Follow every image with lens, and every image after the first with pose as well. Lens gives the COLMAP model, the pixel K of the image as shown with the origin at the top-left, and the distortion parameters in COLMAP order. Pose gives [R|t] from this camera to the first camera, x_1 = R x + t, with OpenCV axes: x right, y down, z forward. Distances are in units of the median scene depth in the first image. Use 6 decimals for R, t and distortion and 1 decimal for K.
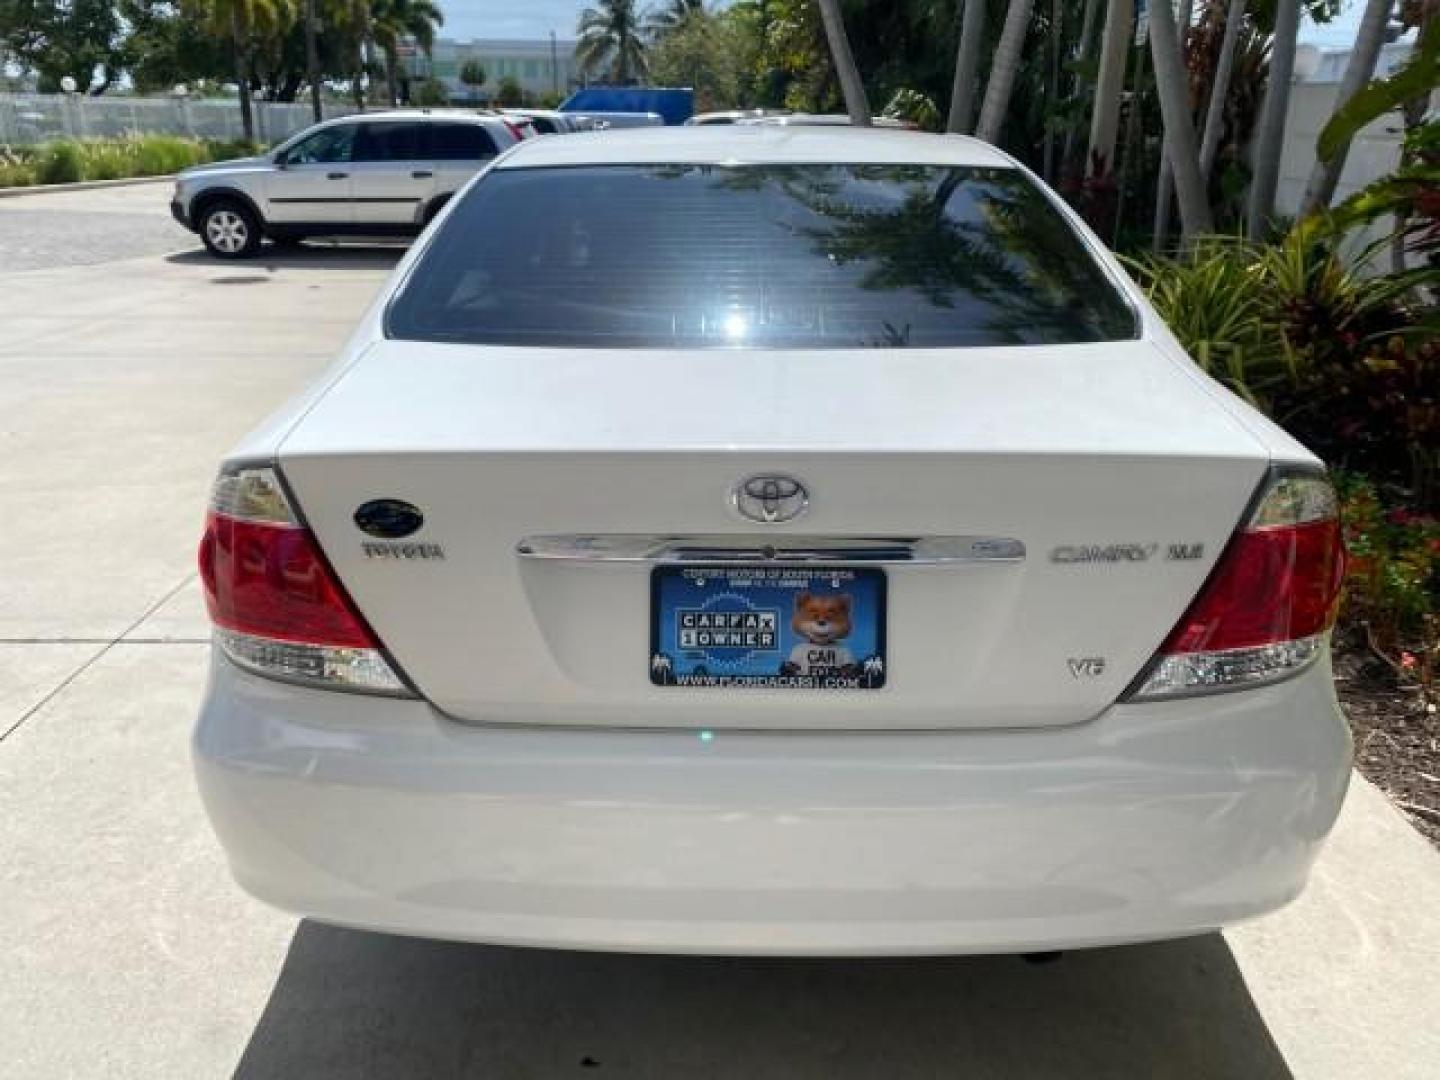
lens RADIAL K [[1113.9, 0, 715.6], [0, 1113.9, 535.2], [0, 0, 1]] dist [0.000536, 0.002724]
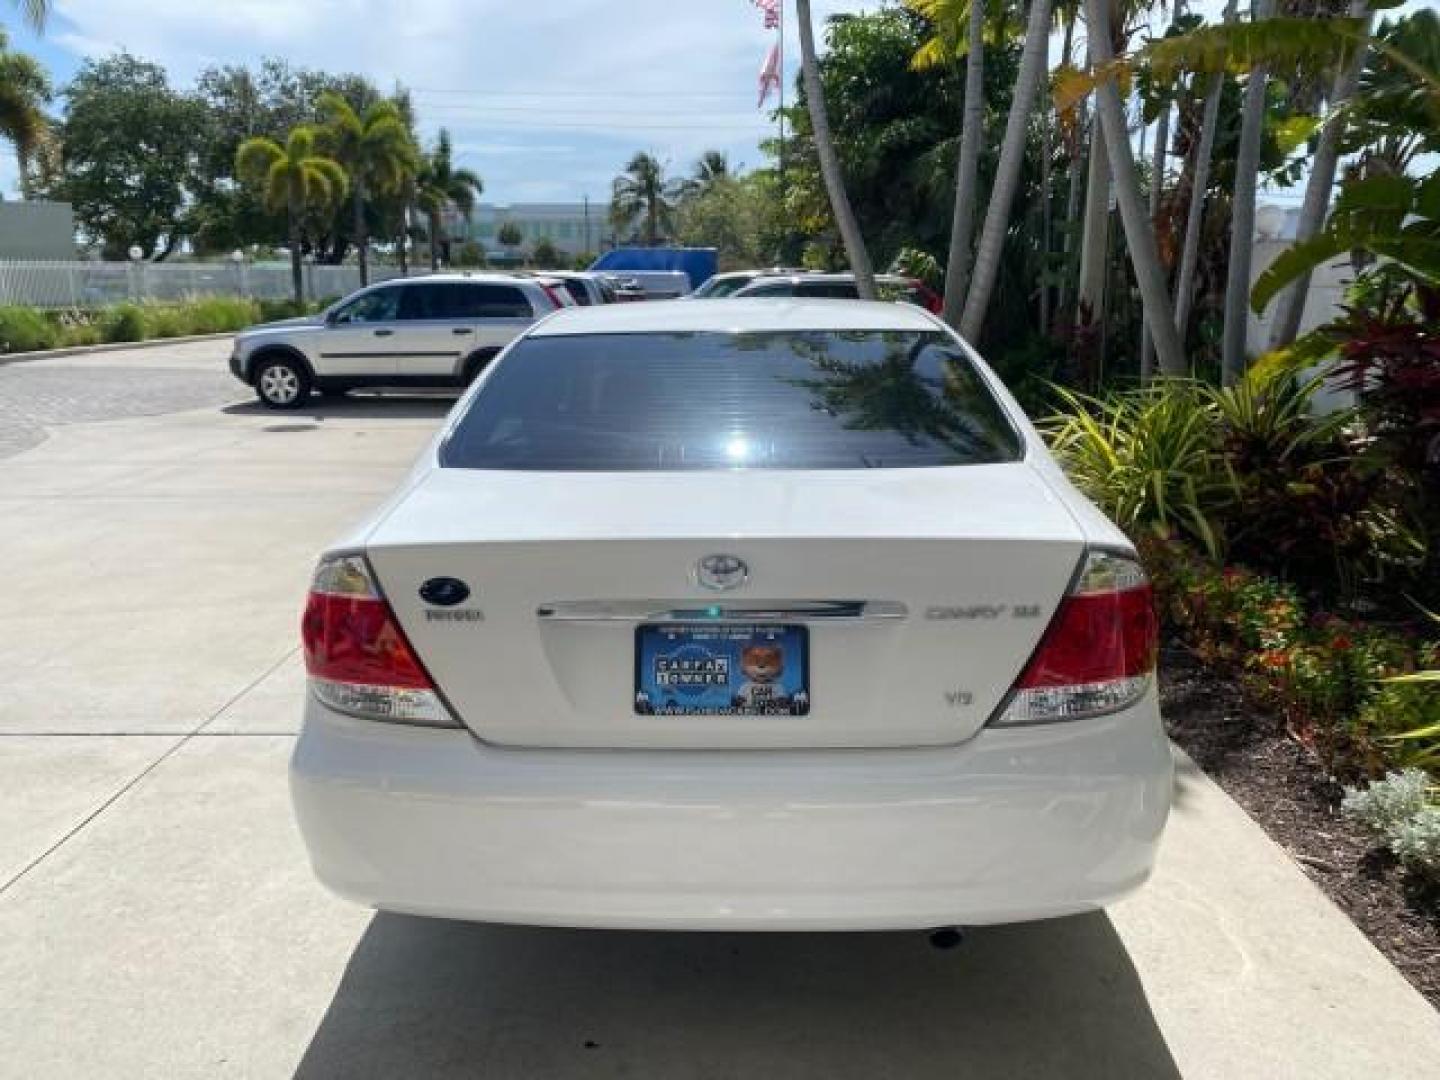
lens RADIAL K [[1109.3, 0, 721.1], [0, 1109.3, 533.5], [0, 0, 1]] dist [0.007488, -0.001496]
pose [[0.999759, -0.009003, -0.020022, 0.008027], [0.006393, 0.991909, -0.126793, 0.009561], [0.021001, 0.126635, 0.991727, -0.038164]]
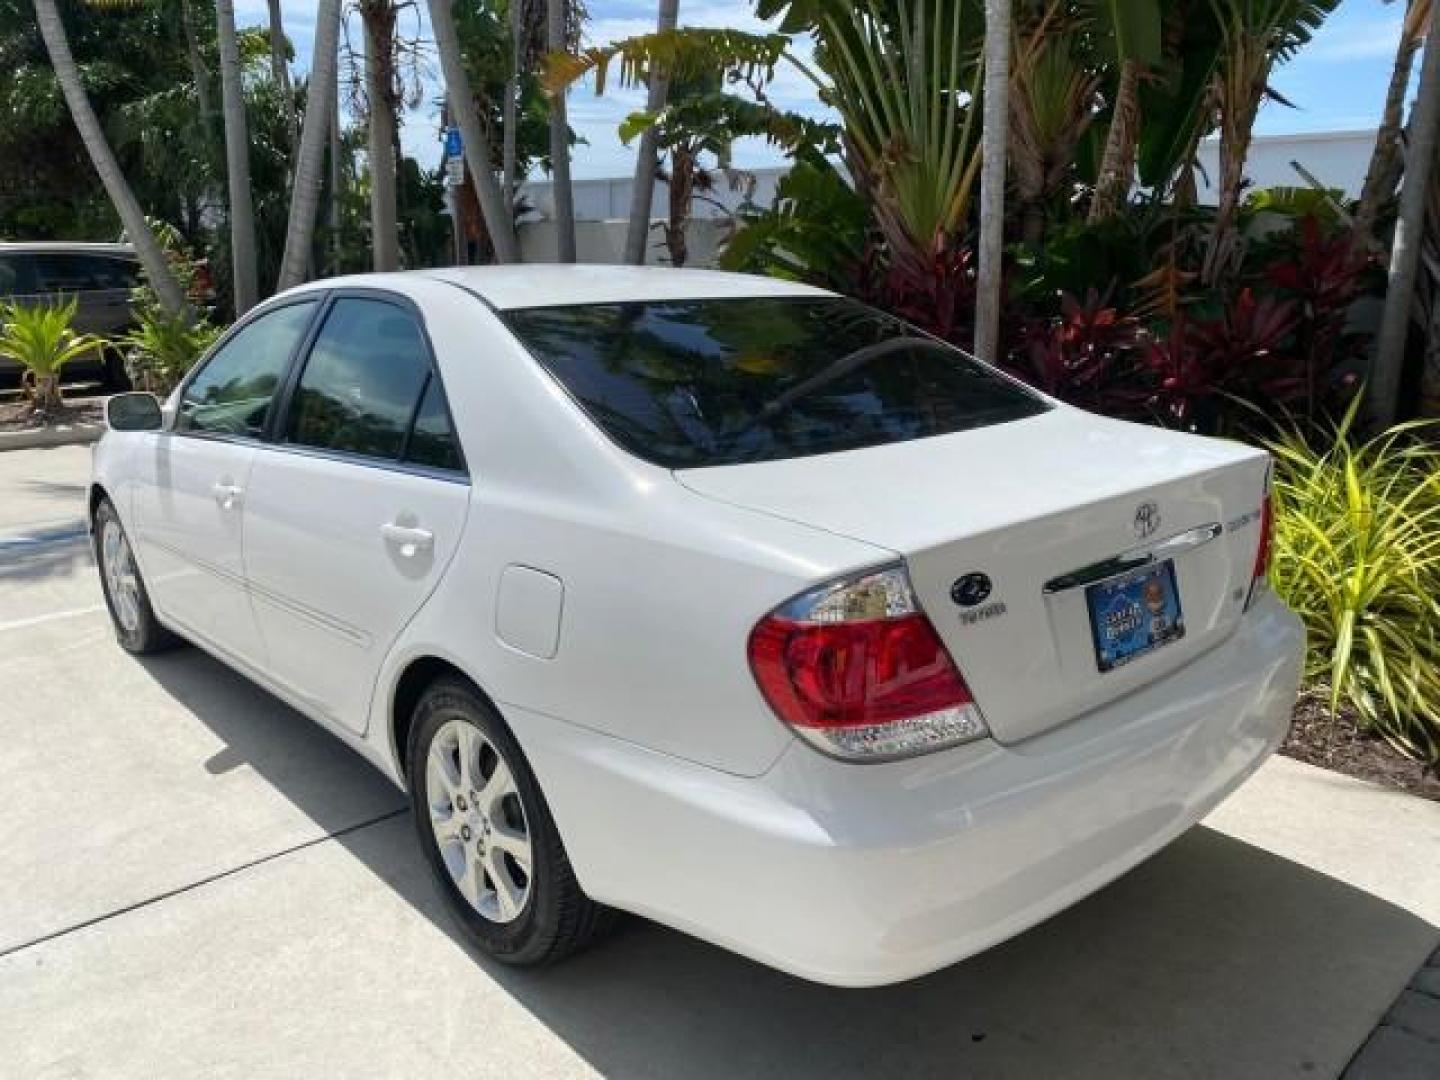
lens RADIAL K [[1110.2, 0, 717.5], [0, 1110.2, 533.7], [0, 0, 1]] dist [0.009969, -0.003707]
pose [[0.736325, -0.166471, 0.655830, -0.135663], [0.232682, 0.972446, -0.014402, -0.013042], [-0.635362, 0.163204, 0.754771, 0.027074]]
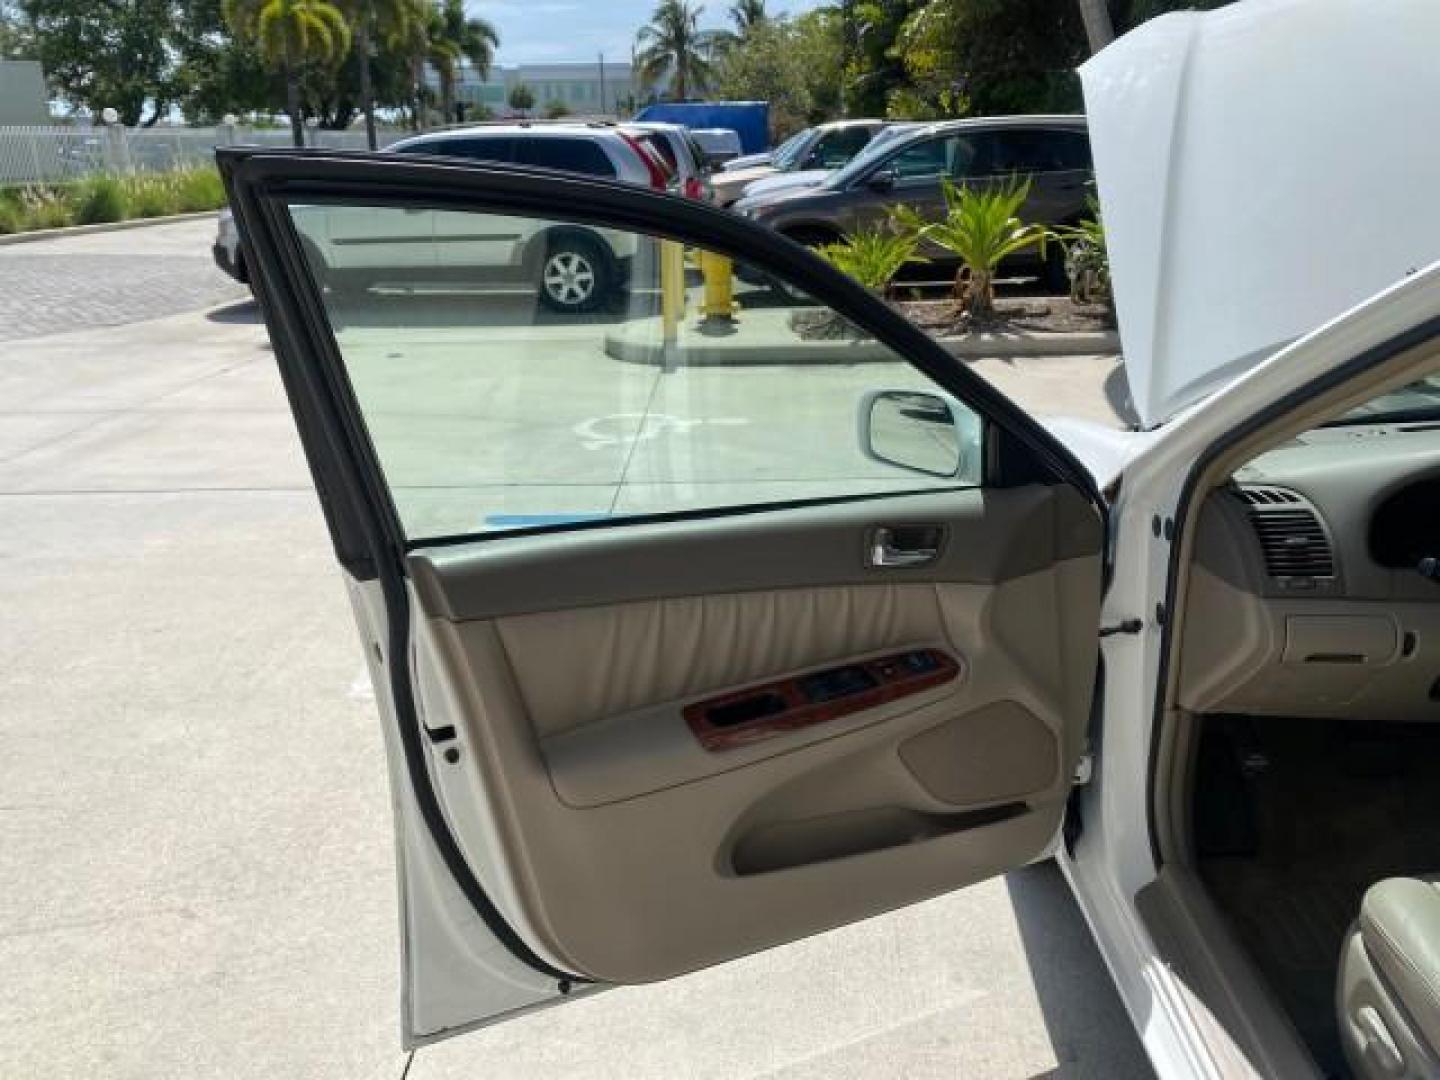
lens RADIAL K [[1111.8, 0, 726.5], [0, 1111.8, 520.0], [0, 0, 1]] dist [0.008079, 0.007155]
pose [[0.999227, -0.019736, -0.033990, -0.090501], [0.018834, 0.999468, -0.026641, -0.070903], [0.034498, 0.025980, 0.999067, 0.205659]]
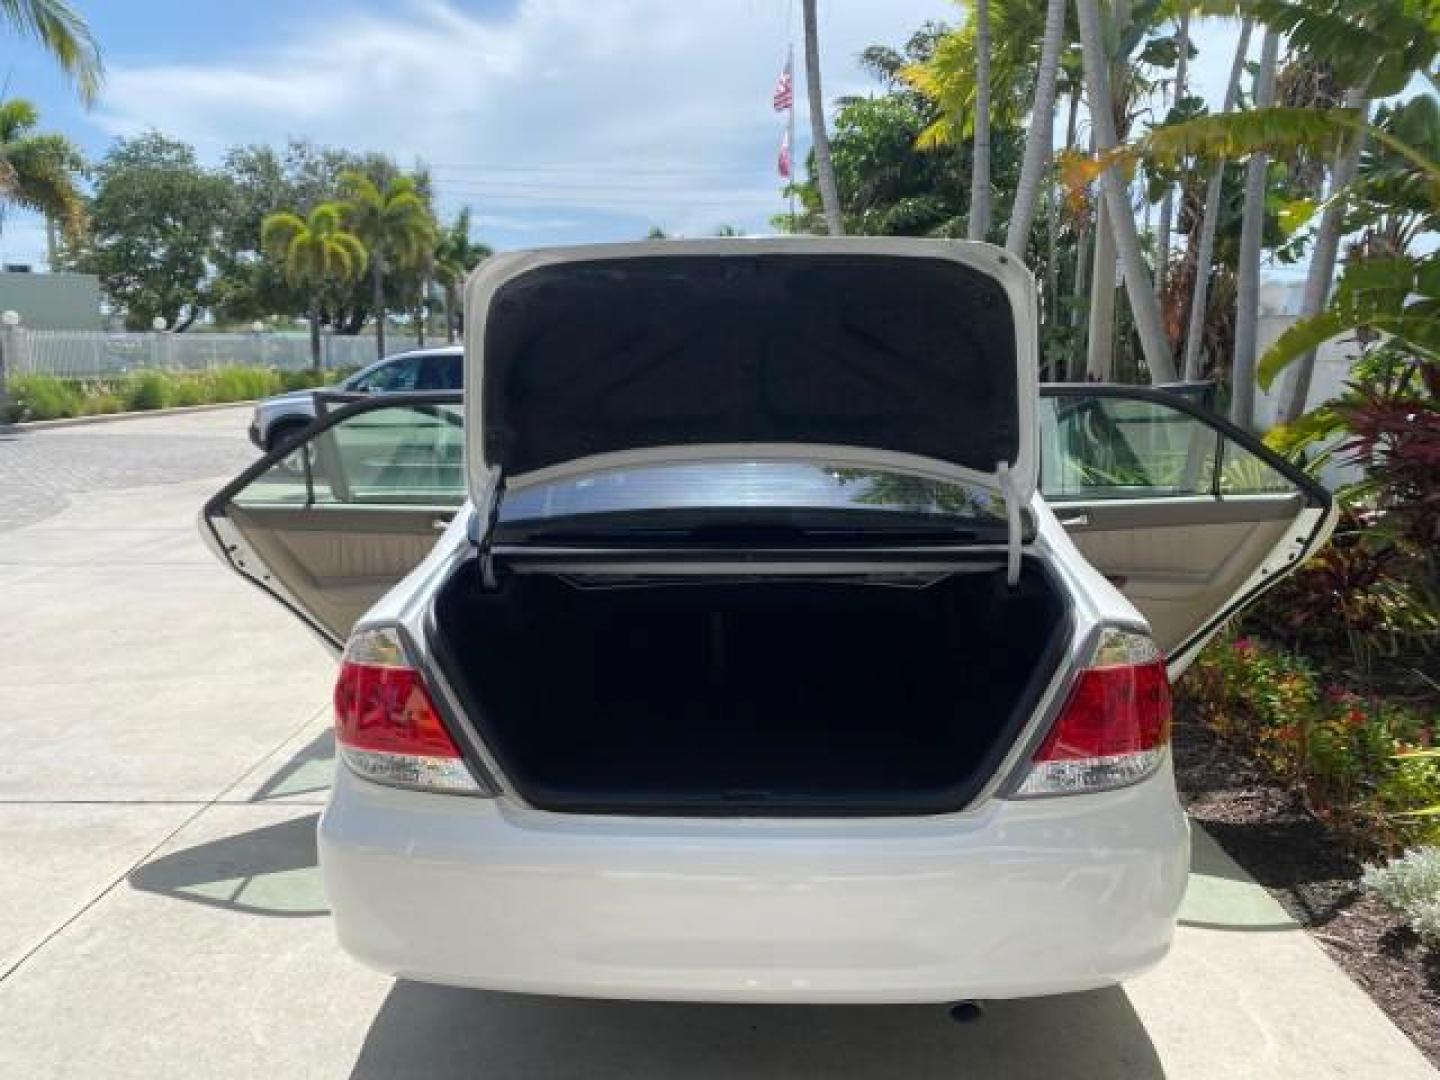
lens RADIAL K [[1109.3, 0, 721.1], [0, 1109.3, 533.5], [0, 0, 1]] dist [0.007488, -0.001496]
pose [[0.999579, -0.005849, -0.028423, 0.006386], [0.000428, 0.982339, -0.187112, 0.009158], [0.029015, 0.187021, 0.981927, -0.042690]]
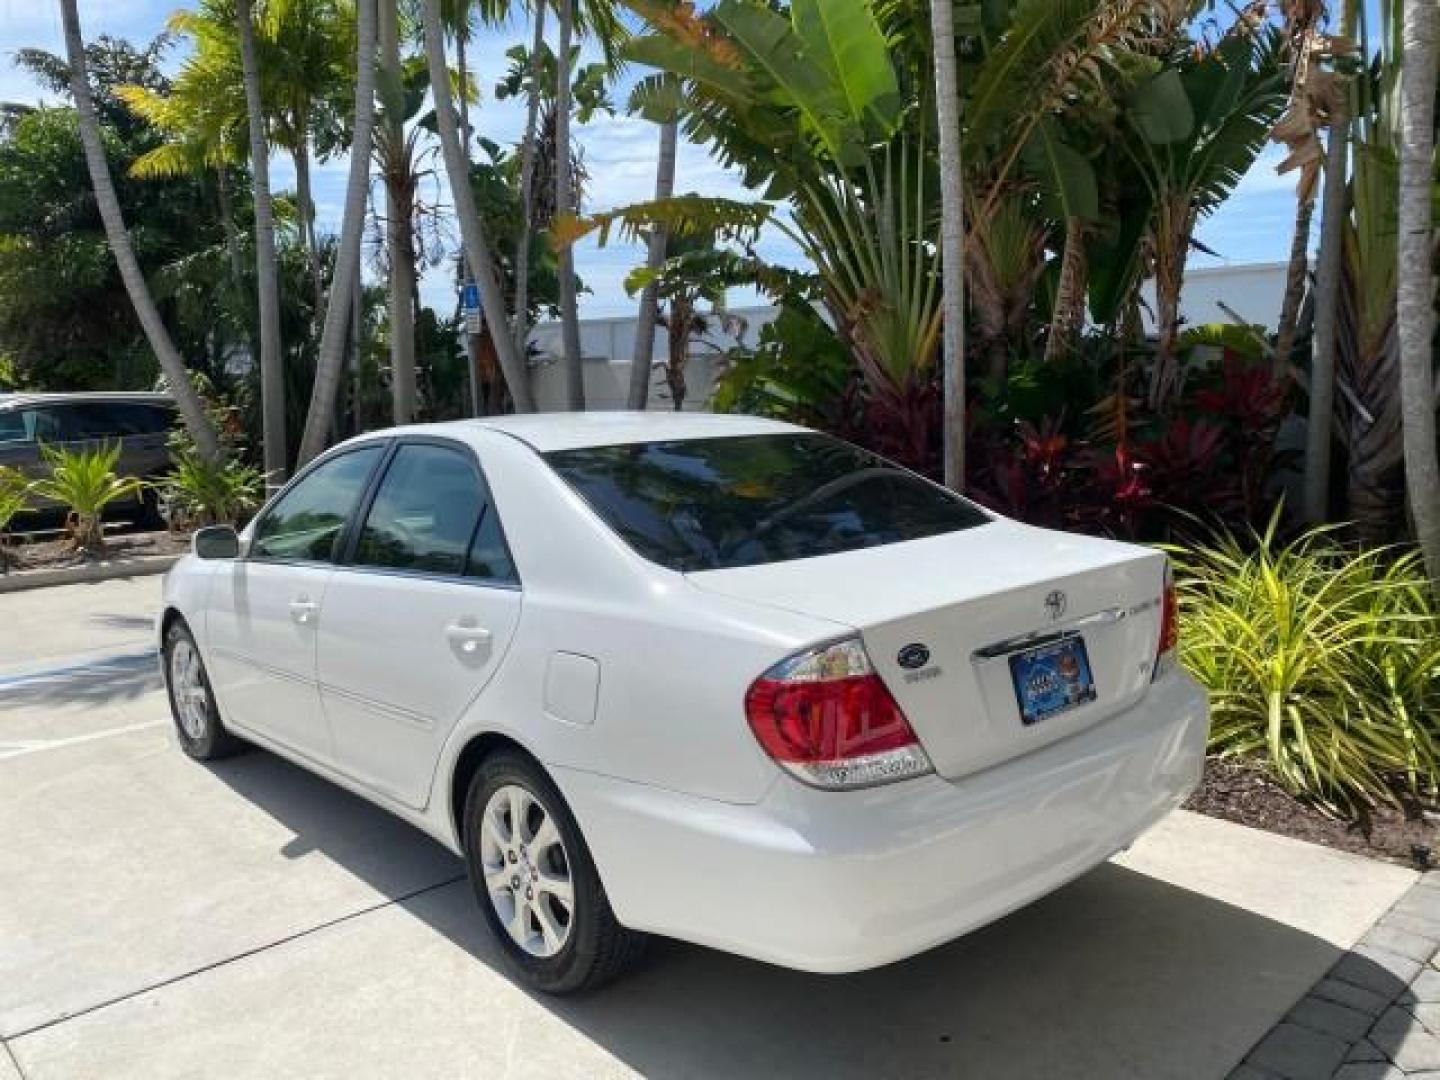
lens RADIAL K [[1110.2, 0, 717.5], [0, 1110.2, 533.7], [0, 0, 1]] dist [0.009969, -0.003707]
pose [[0.733933, -0.109624, 0.670317, -0.164127], [0.255179, 0.959097, -0.122545, -0.006542], [-0.629464, 0.260991, 0.731887, -0.003522]]
